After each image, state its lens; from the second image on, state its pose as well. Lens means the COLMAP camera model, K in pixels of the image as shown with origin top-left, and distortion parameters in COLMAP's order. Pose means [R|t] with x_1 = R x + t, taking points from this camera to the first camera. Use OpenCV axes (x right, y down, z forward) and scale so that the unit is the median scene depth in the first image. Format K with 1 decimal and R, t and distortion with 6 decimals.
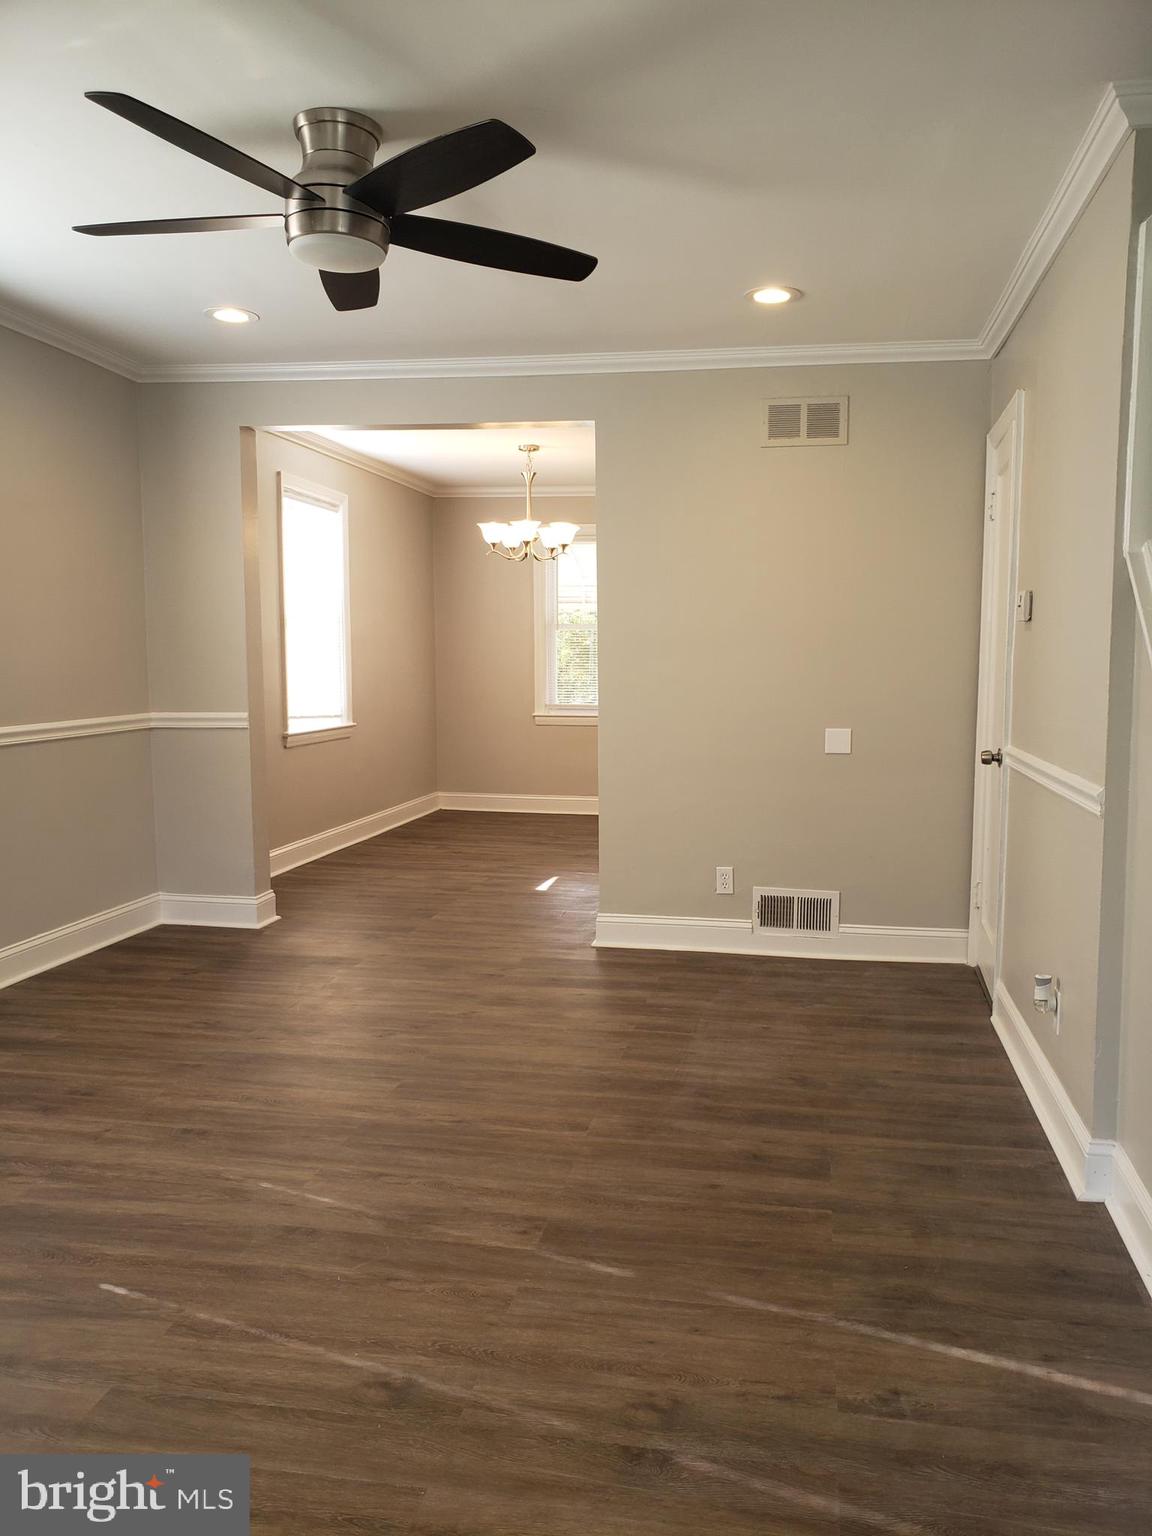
lens RADIAL K [[1180.4, 0, 611.5], [0, 1180.4, 773.4], [0, 0, 1]] dist [0.005949, 0.001249]
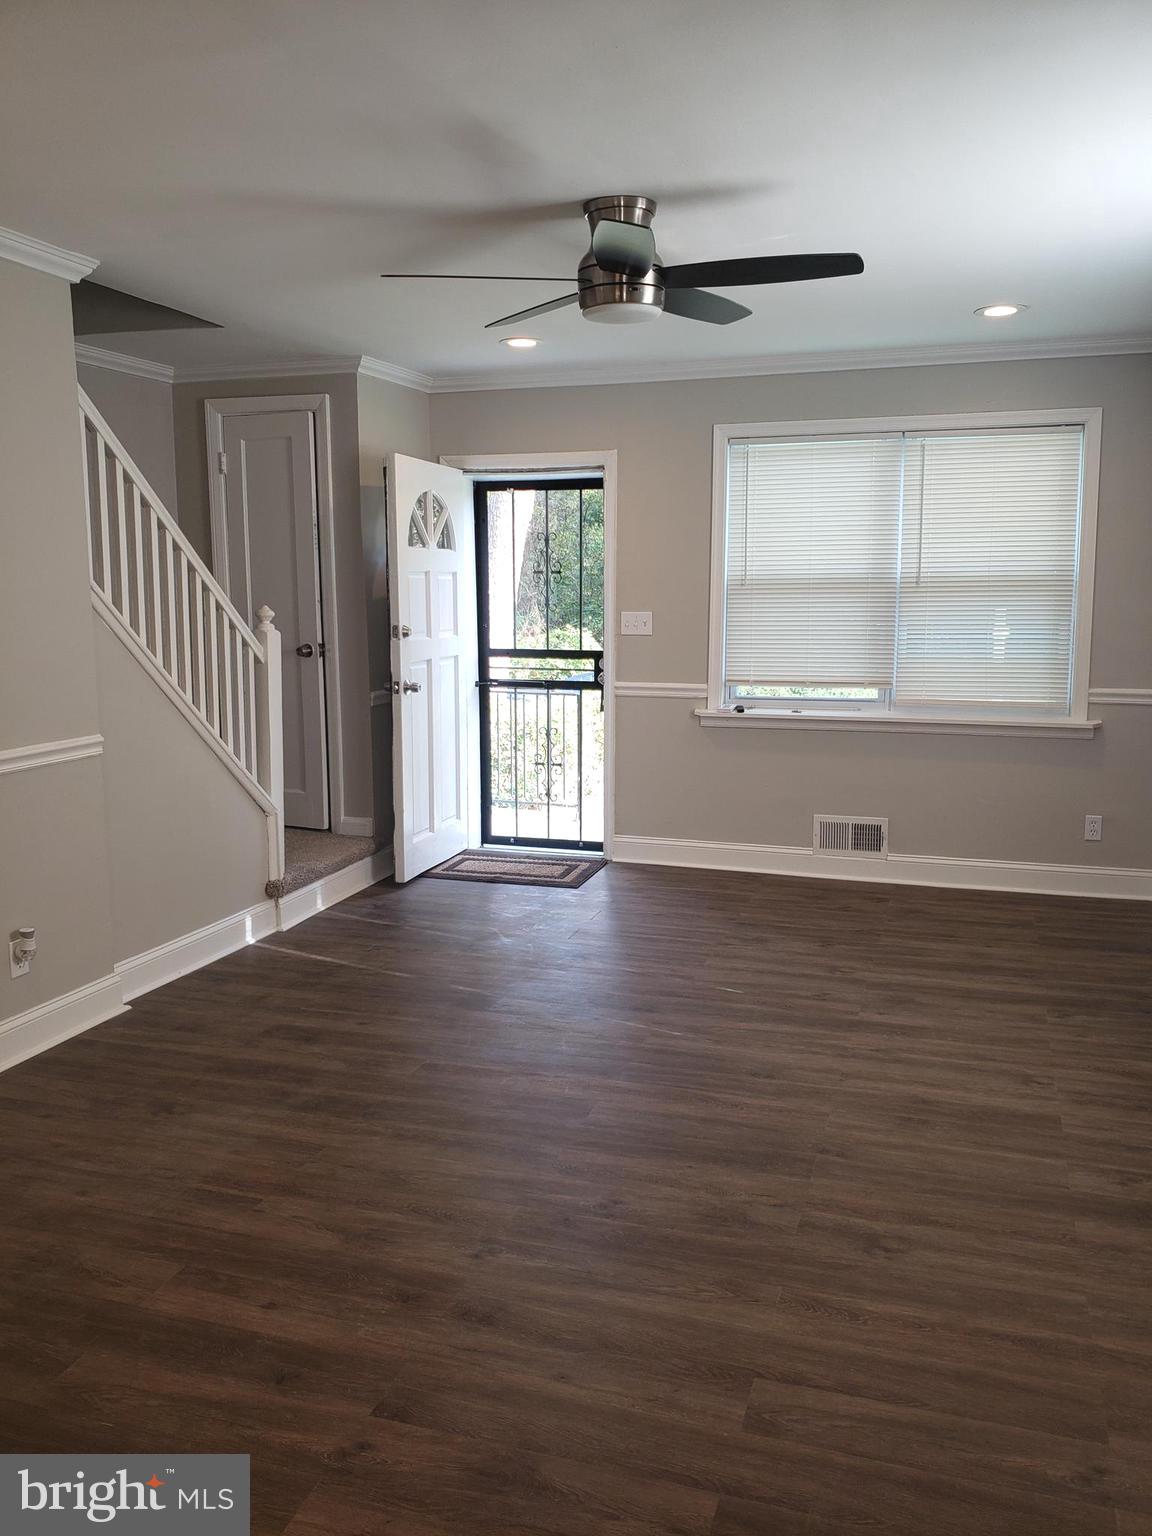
lens RADIAL K [[1180.4, 0, 611.5], [0, 1180.4, 773.4], [0, 0, 1]] dist [0.005949, 0.001249]
pose [[-0.990837, -0.025267, 0.132682, -0.359003], [0.009908, 0.966102, 0.257971, -0.275006], [-0.134703, 0.256921, -0.956999, 2.067202]]
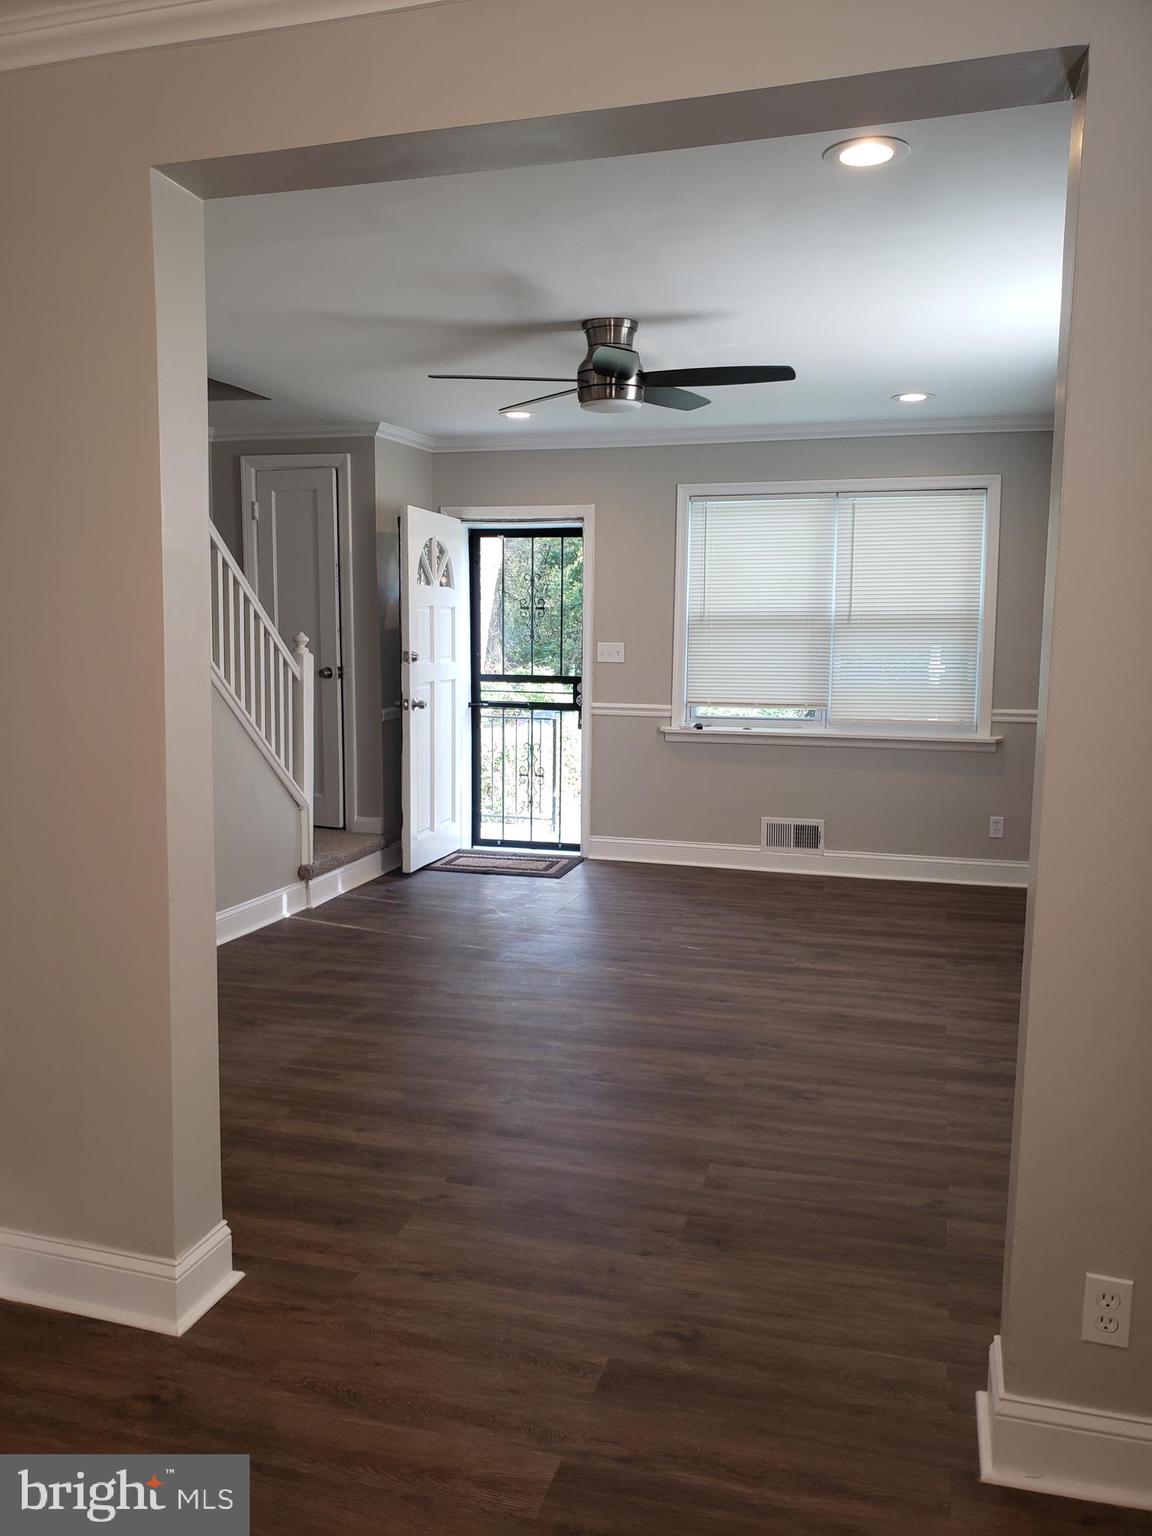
lens RADIAL K [[1174.4, 0, 605.4], [0, 1174.4, 789.5], [0, 0, 1]] dist [0.030469, 0.000443]
pose [[-0.994355, -0.028022, 0.102335, -0.363954], [-0.002910, 0.971333, 0.237706, -0.292932], [-0.106062, 0.236066, -0.965931, 2.384092]]
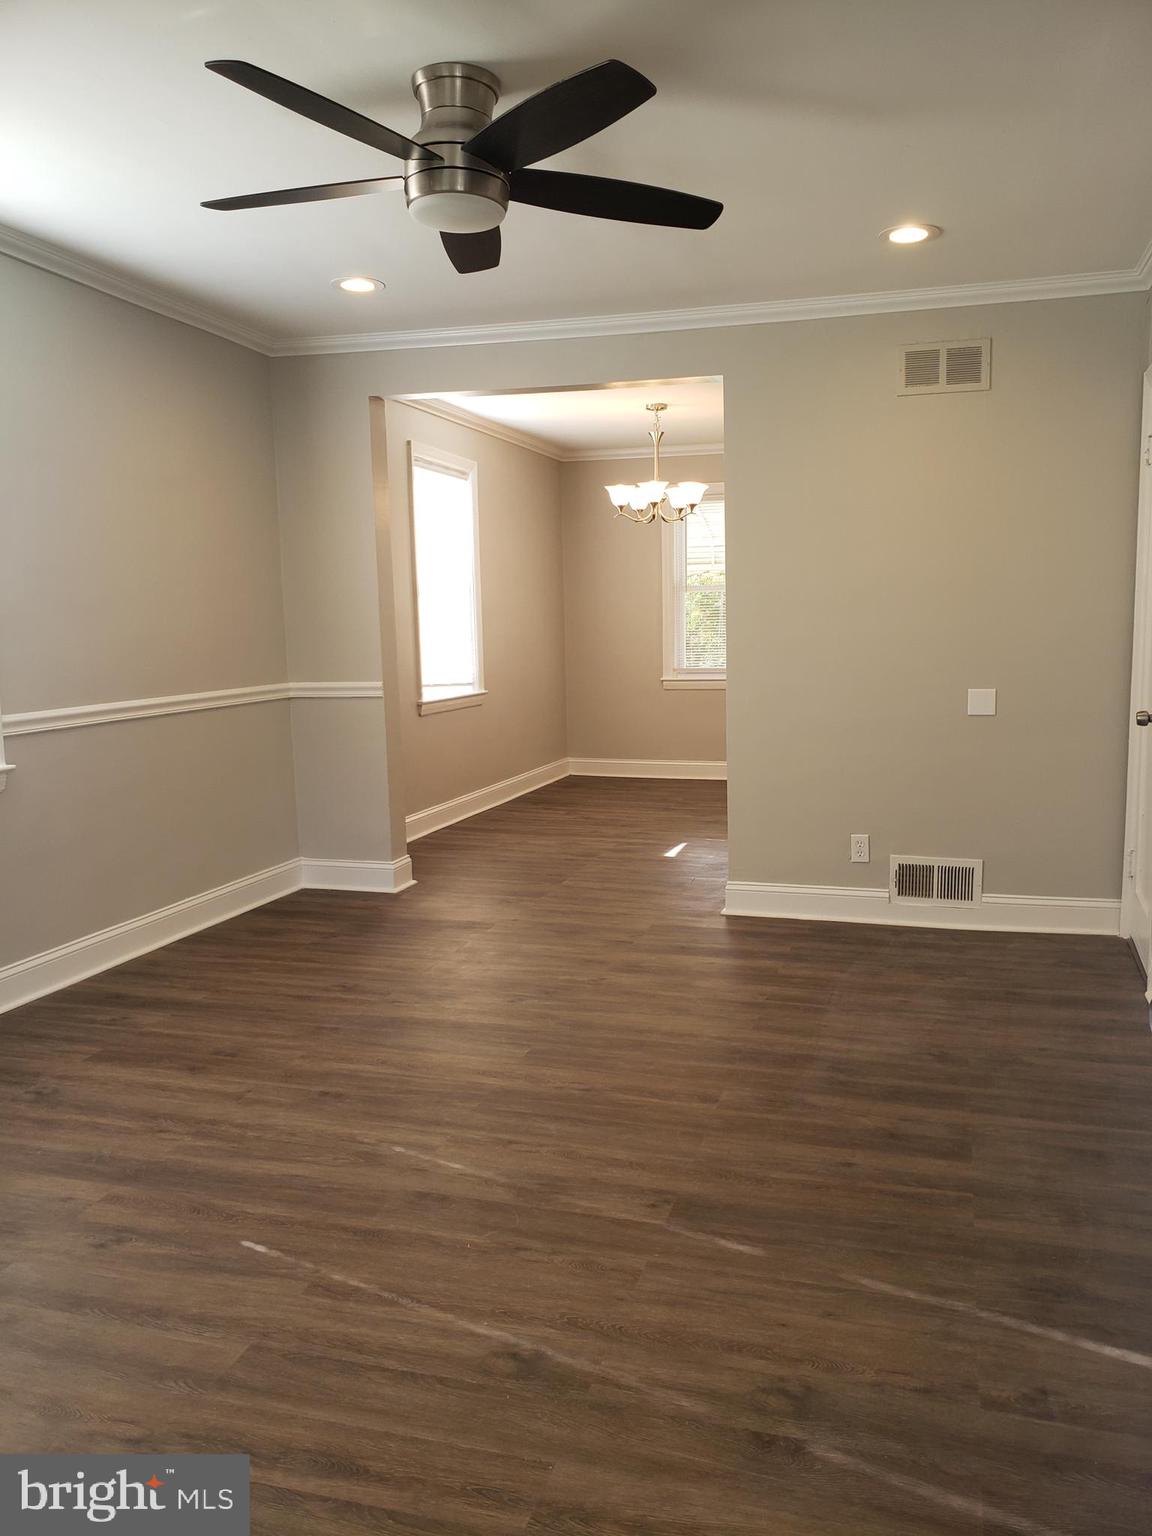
lens RADIAL K [[1180.4, 0, 611.5], [0, 1180.4, 773.4], [0, 0, 1]] dist [0.005949, 0.001249]
pose [[0.993713, -0.005744, -0.111807, 0.003444], [0.009220, 0.999489, 0.030592, -0.002758], [0.111574, -0.031431, 0.993259, 0.023041]]
